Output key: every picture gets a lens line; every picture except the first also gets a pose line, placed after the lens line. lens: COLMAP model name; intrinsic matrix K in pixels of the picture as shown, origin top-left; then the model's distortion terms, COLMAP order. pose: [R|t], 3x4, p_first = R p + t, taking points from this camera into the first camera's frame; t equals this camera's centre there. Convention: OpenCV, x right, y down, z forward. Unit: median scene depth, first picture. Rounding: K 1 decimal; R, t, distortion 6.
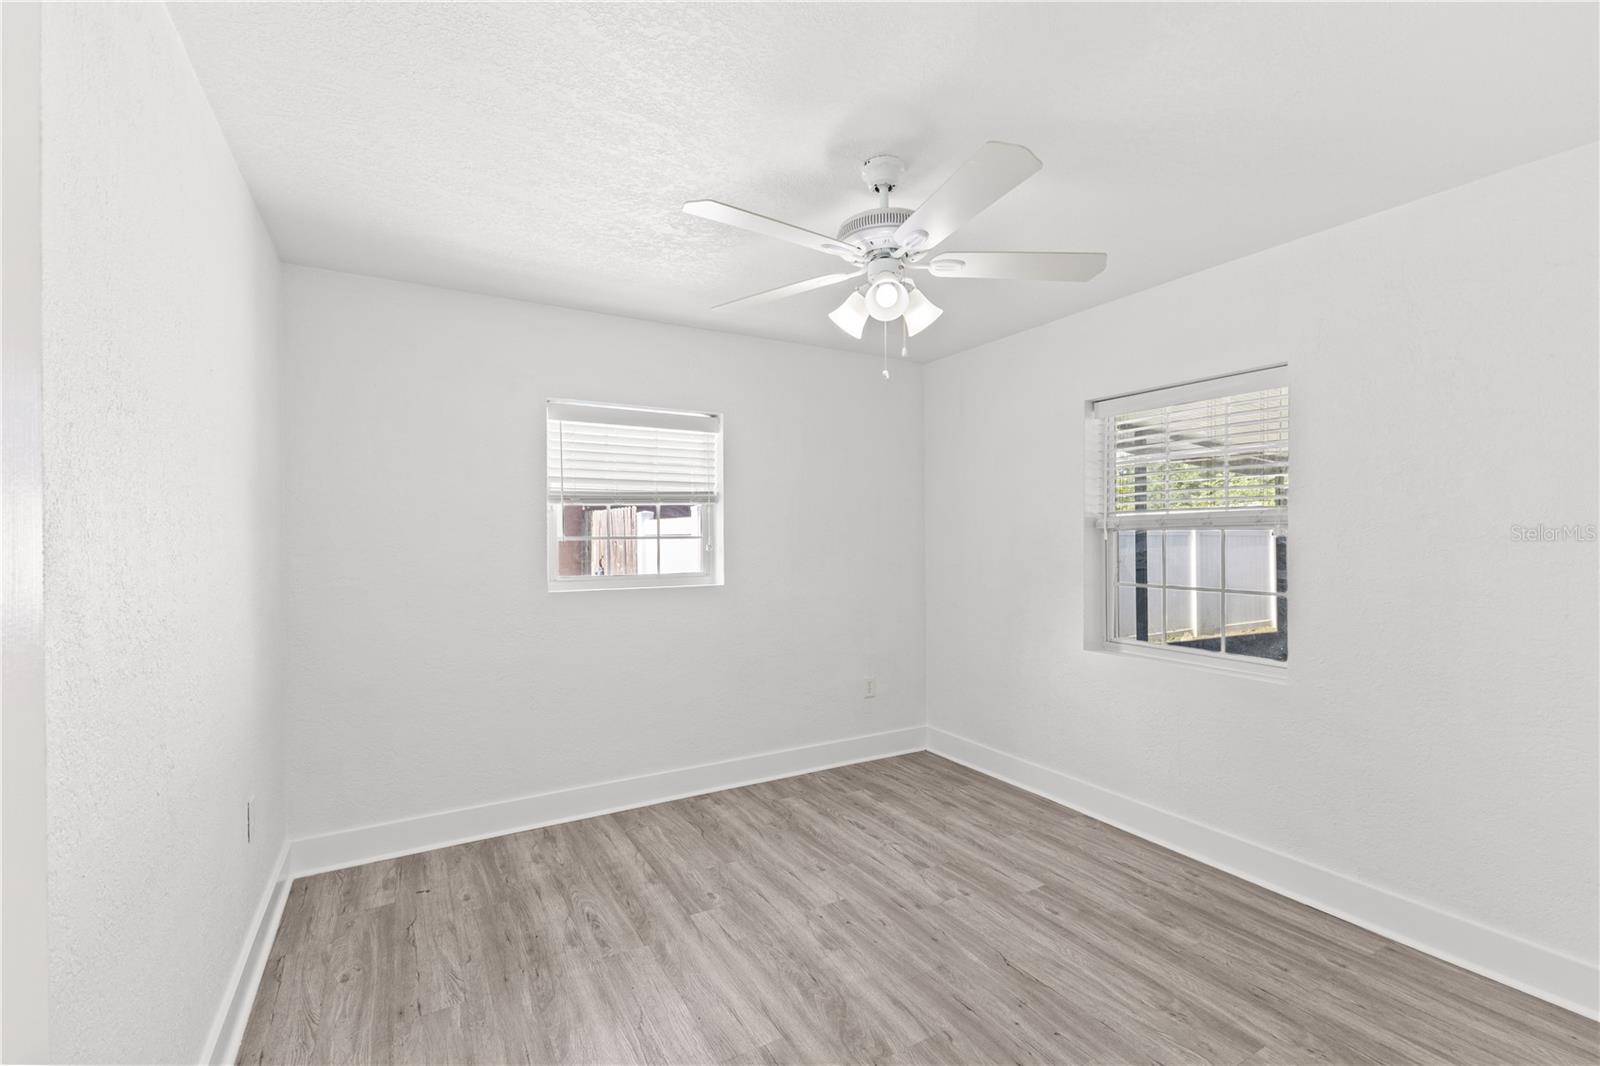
lens RADIAL K [[713.4, 0, 807.2], [0, 713.4, 533.8], [0, 0, 1]] dist [0.012815, -0.000307]
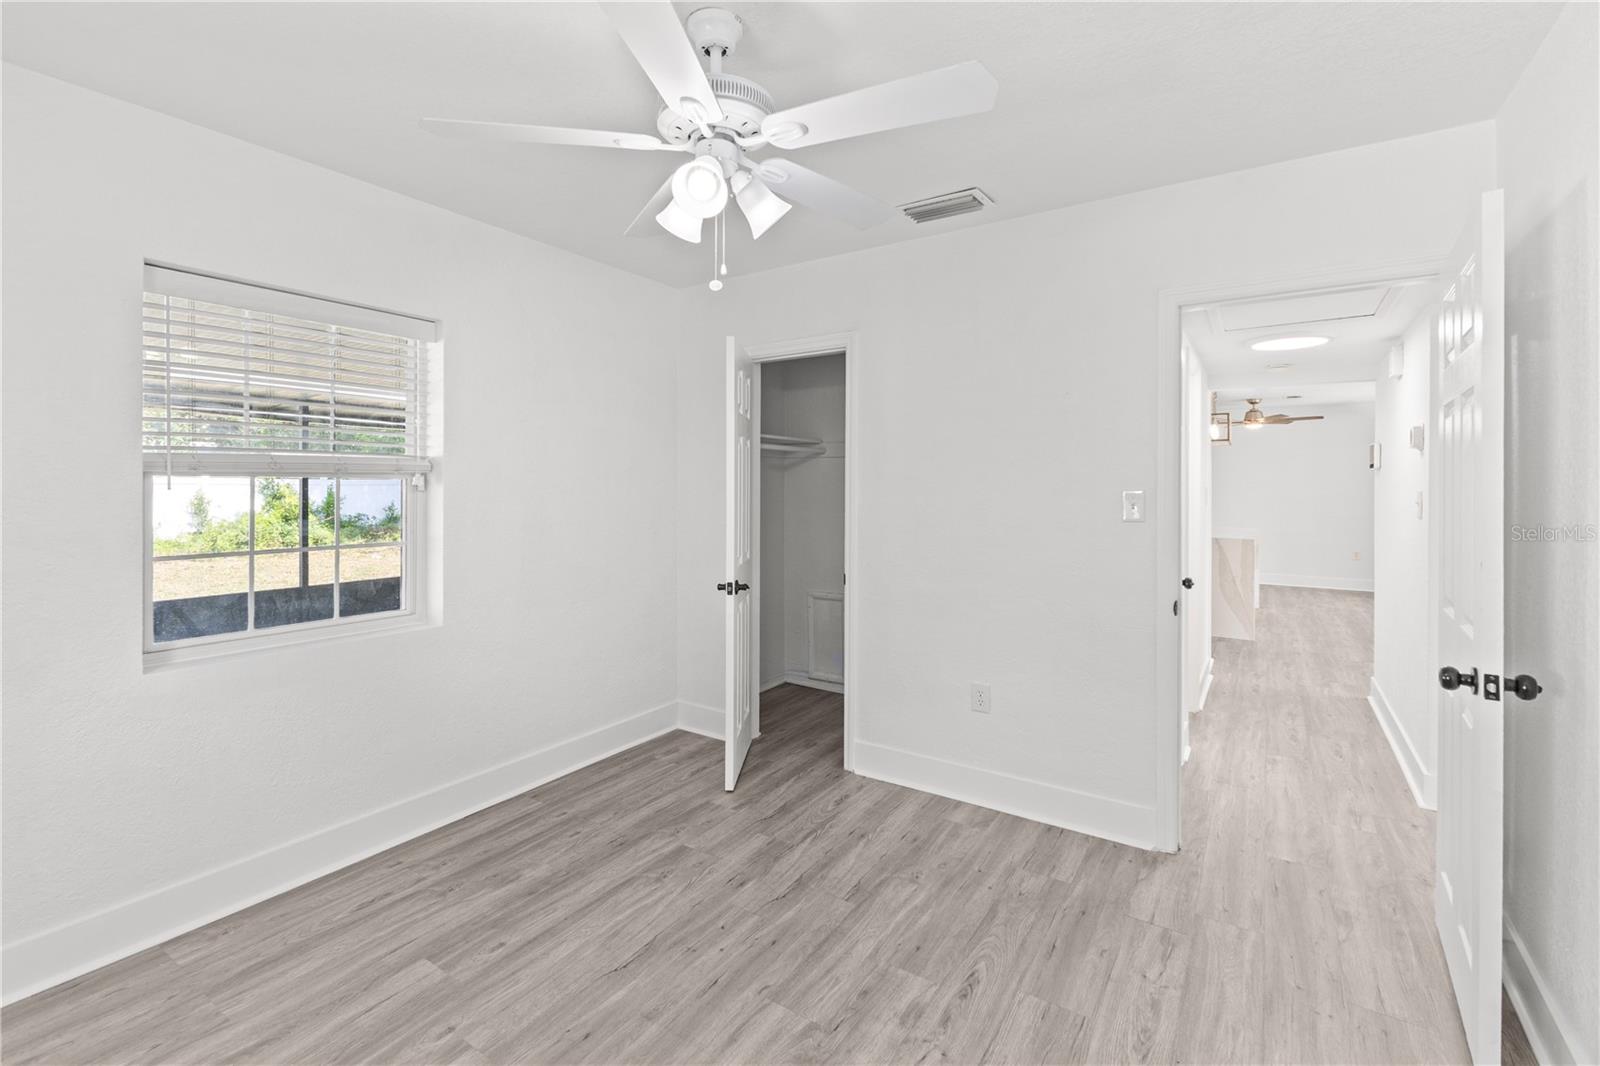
lens RADIAL K [[713.4, 0, 796.3], [0, 713.4, 481.9], [0, 0, 1]] dist [0.012815, -0.000307]
pose [[-0.453989, 0.005284, 0.890992, -0.553467], [-0.007542, 0.999924, -0.009773, 0.004312], [-0.890976, -0.011156, -0.453914, 1.099673]]
